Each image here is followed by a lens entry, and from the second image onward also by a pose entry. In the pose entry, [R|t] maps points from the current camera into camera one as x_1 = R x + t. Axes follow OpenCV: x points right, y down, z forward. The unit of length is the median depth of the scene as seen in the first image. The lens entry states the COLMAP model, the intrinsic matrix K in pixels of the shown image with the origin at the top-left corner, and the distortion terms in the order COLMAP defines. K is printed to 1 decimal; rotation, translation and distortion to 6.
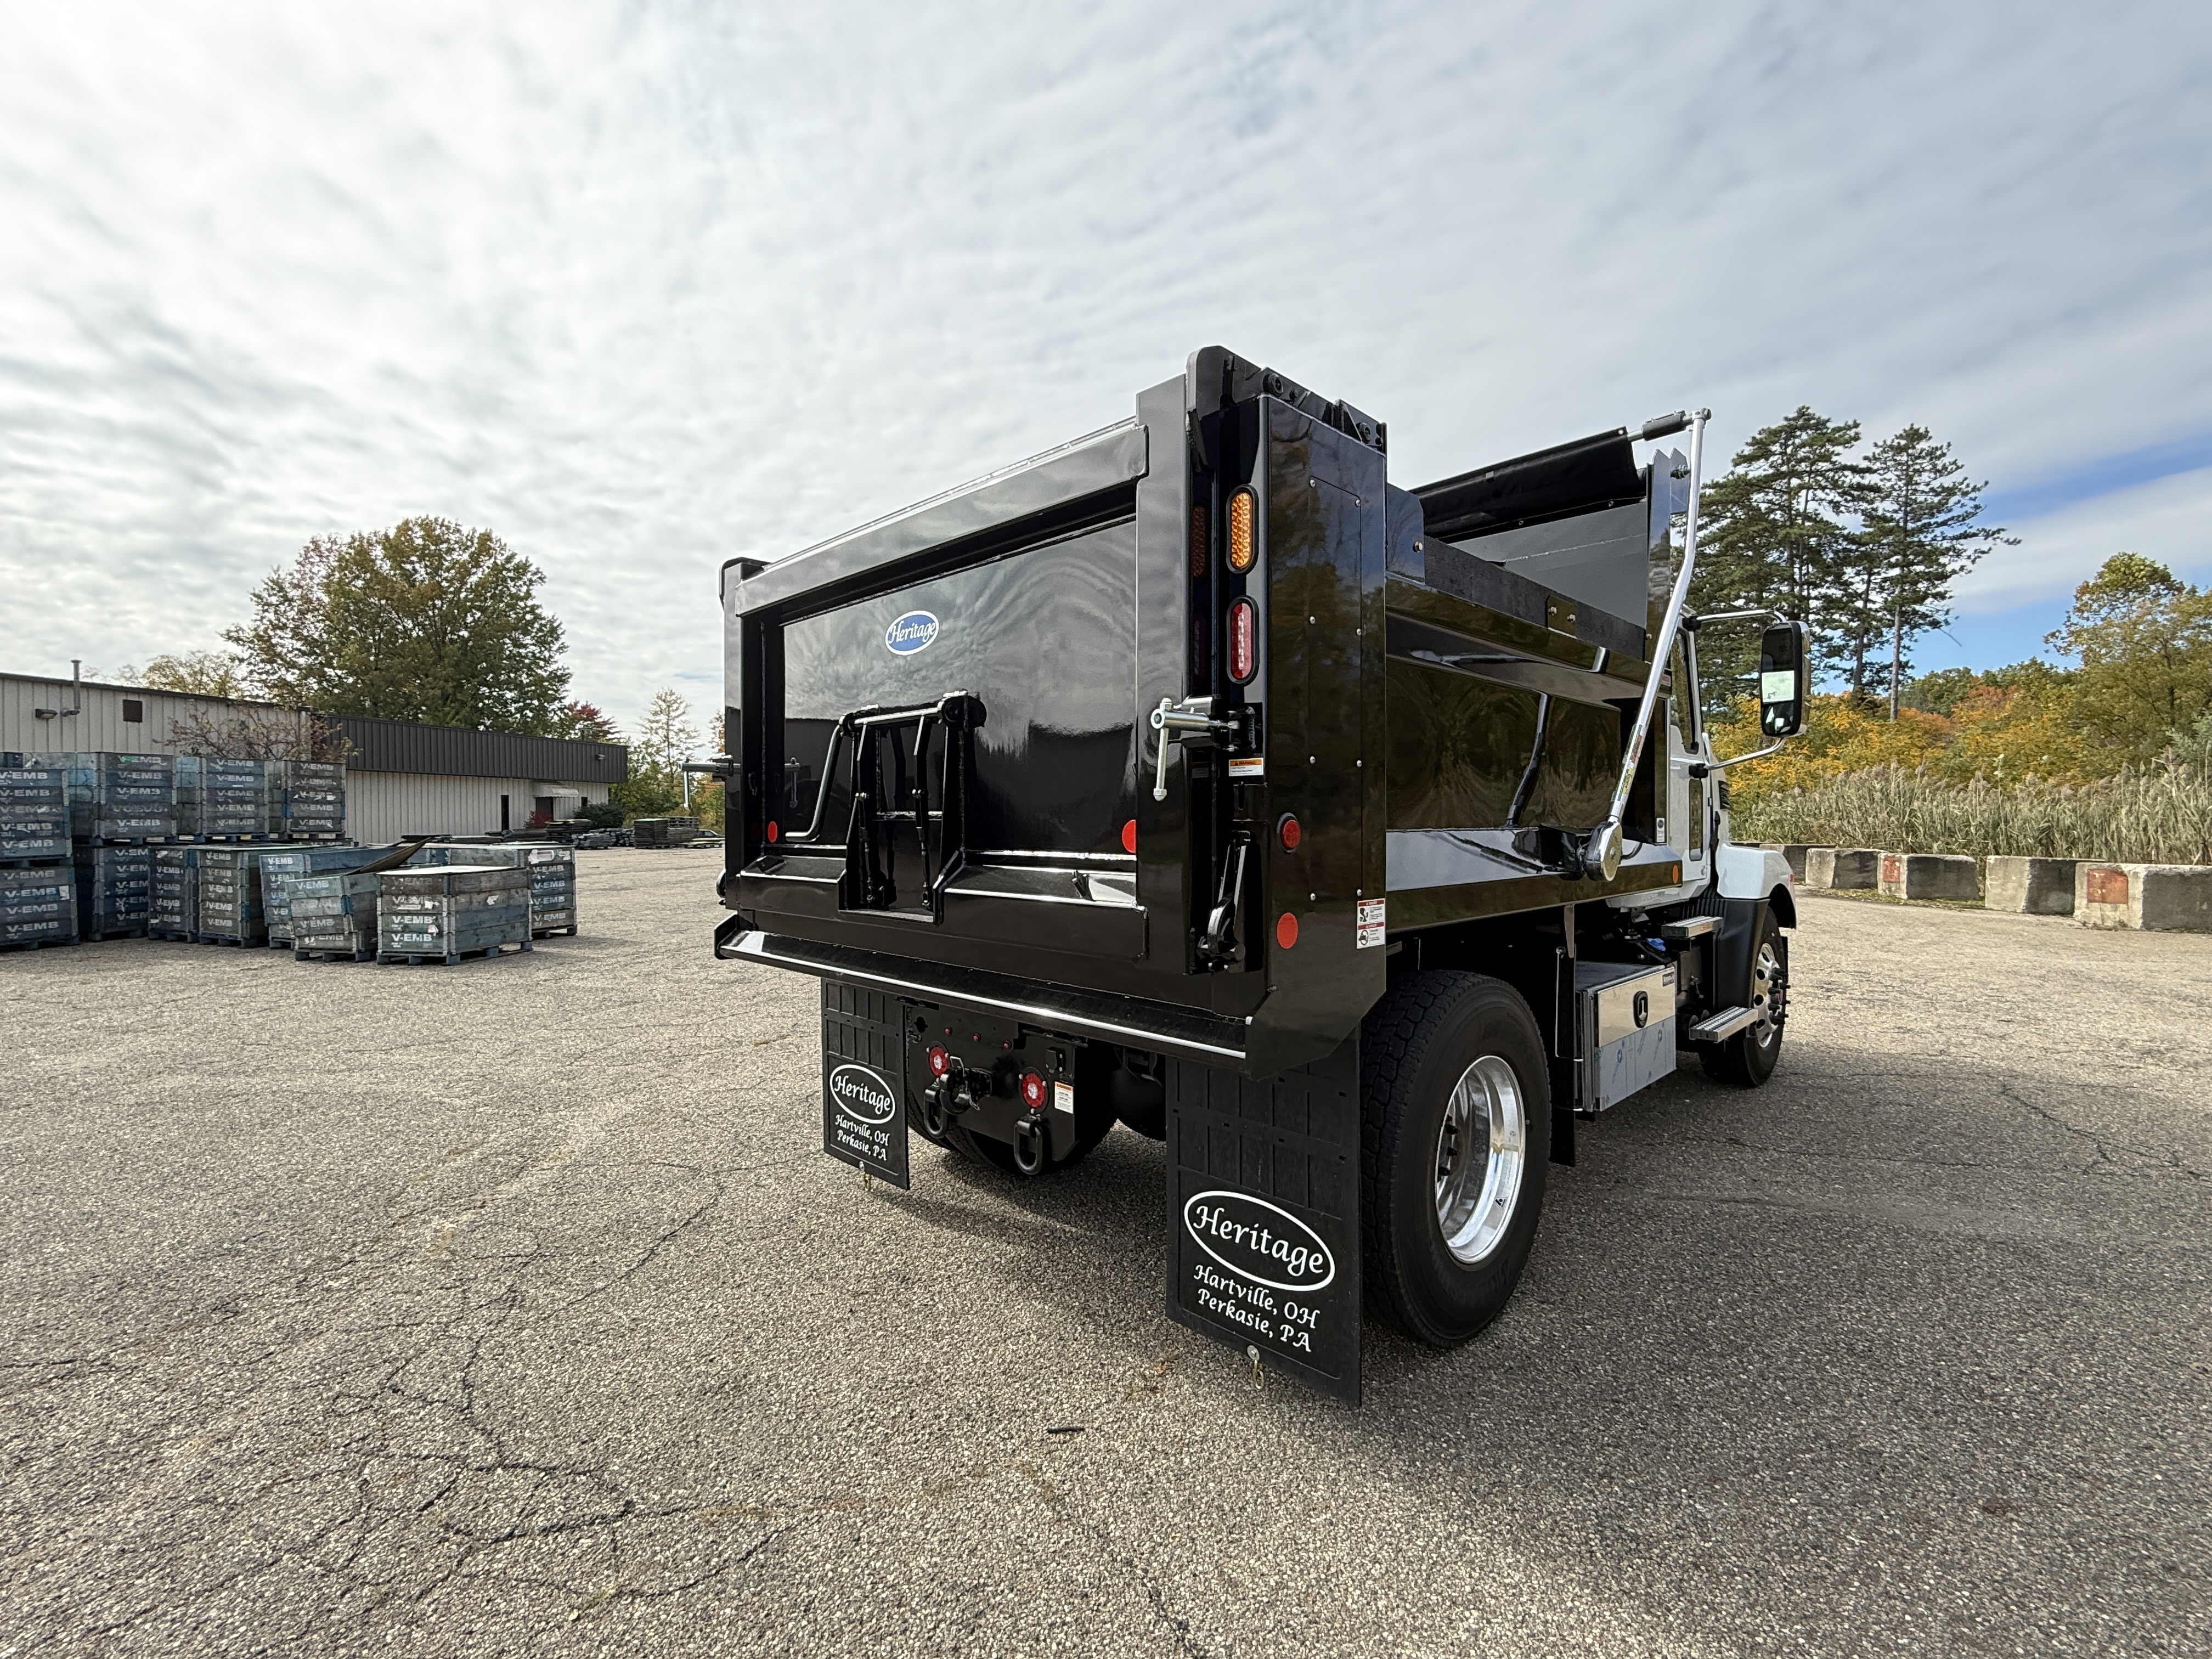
lens RADIAL K [[959.9, 0, 1112.9], [0, 959.9, 828.5], [0, 0, 1]] dist [0.001740, -0.000015]
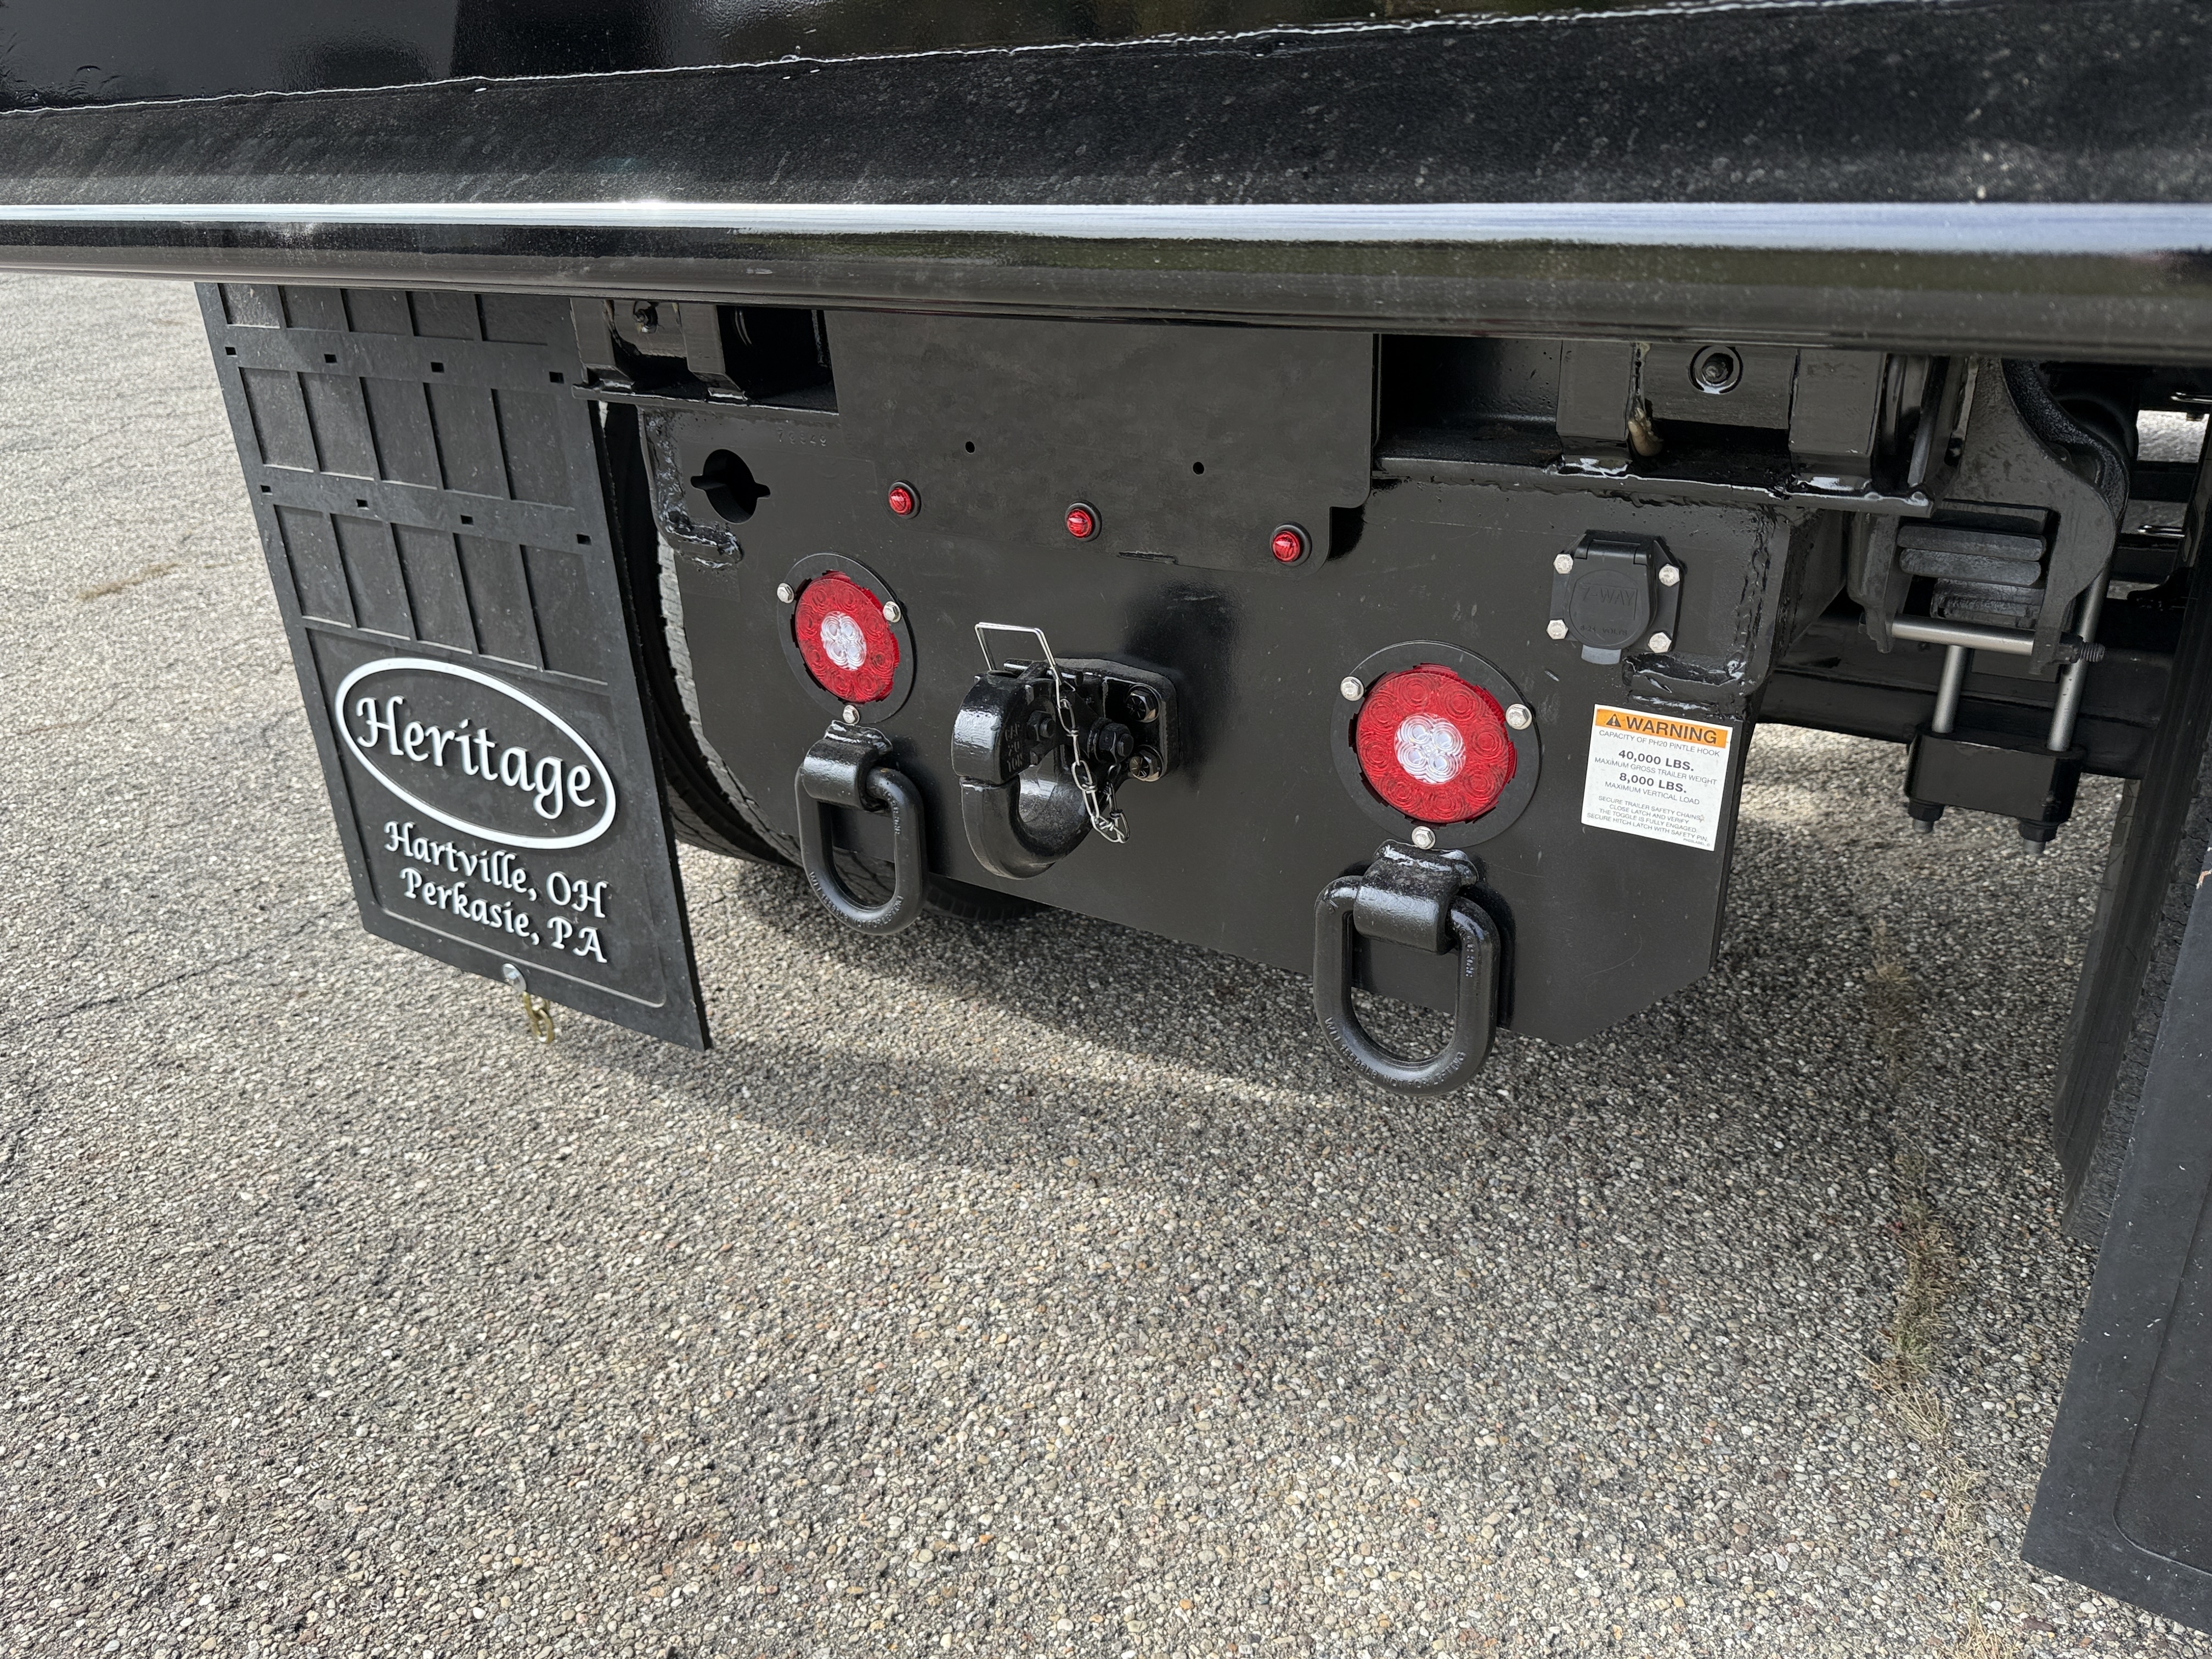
lens RADIAL K [[1575.9, 0, 1121.4], [0, 1575.9, 817.7], [0, 0, 1]] dist [0.083535, -0.142409]
pose [[0.976848, -0.113564, 0.181304, -0.156745], [0.032301, 0.916050, 0.399760, 0.109282], [-0.211482, -0.384649, 0.898510, 0.517330]]
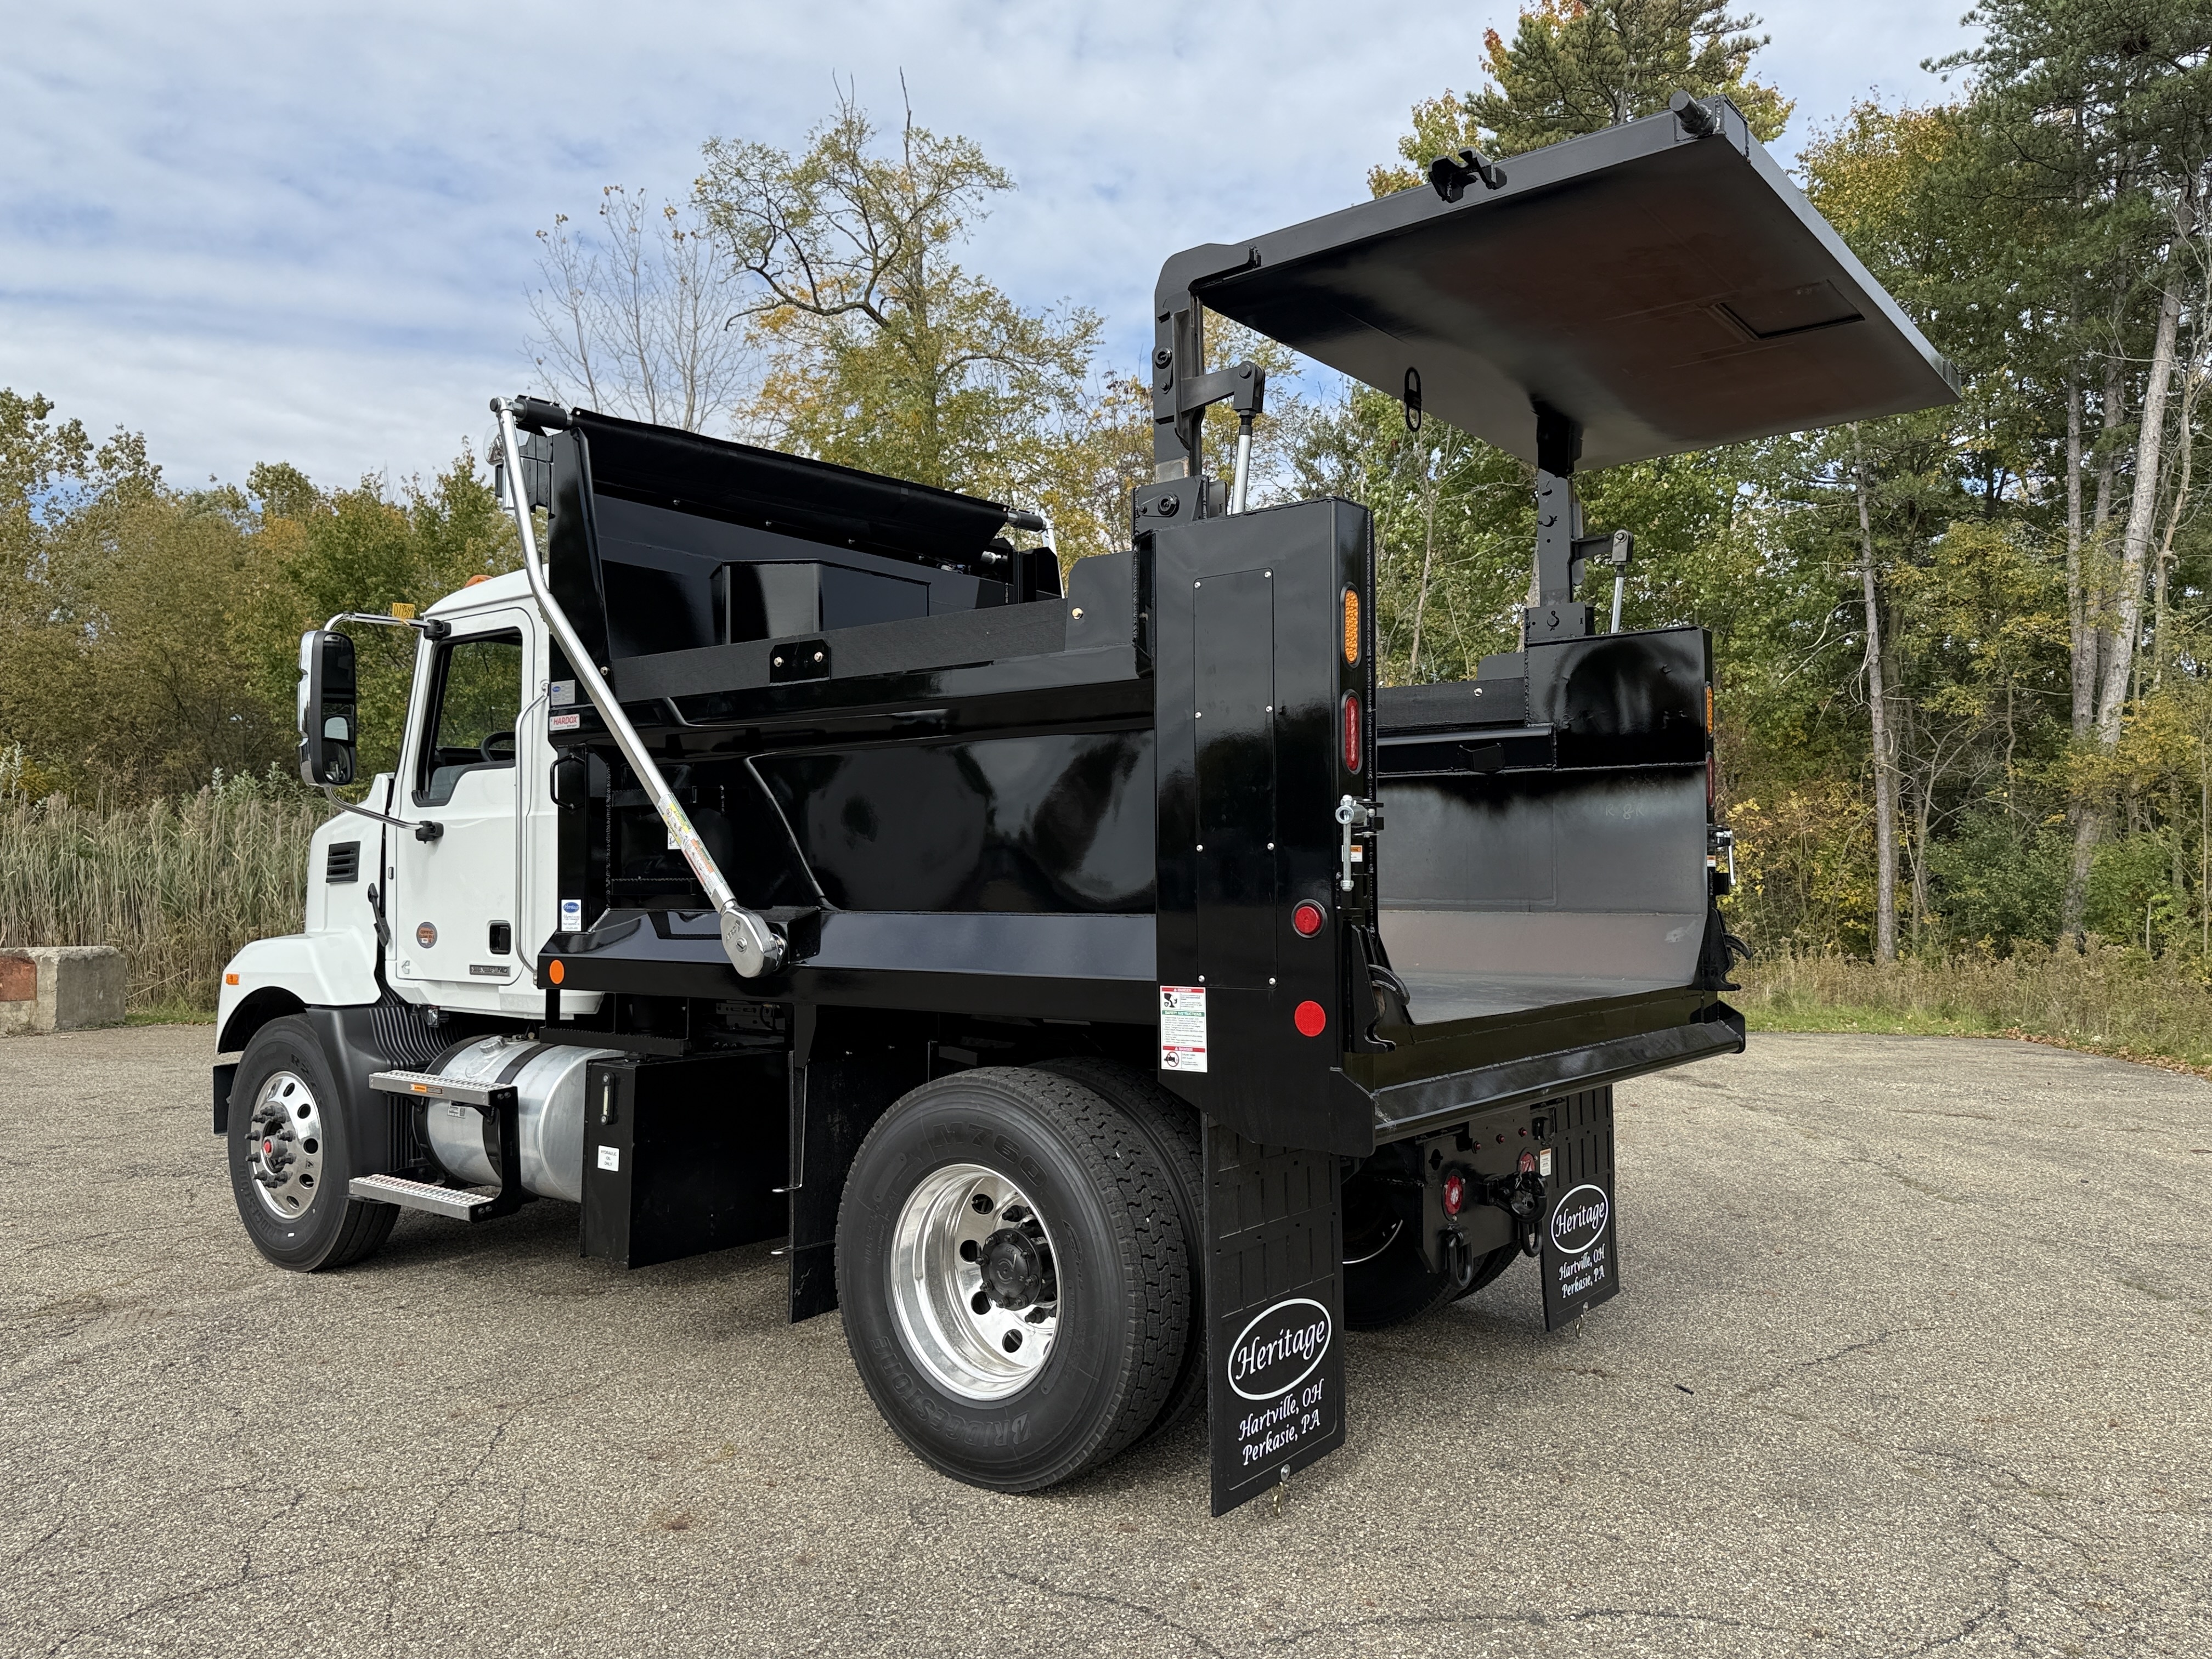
lens RADIAL K [[1629.6, 0, 1123.6], [0, 1629.6, 796.4], [0, 0, 1]] dist [0.116856, -0.196747]
pose [[-0.129227, 0.055503, 0.990060, -0.945097], [0.013519, 0.998438, -0.054208, -0.021815], [-0.991523, 0.006379, -0.129776, 0.867206]]
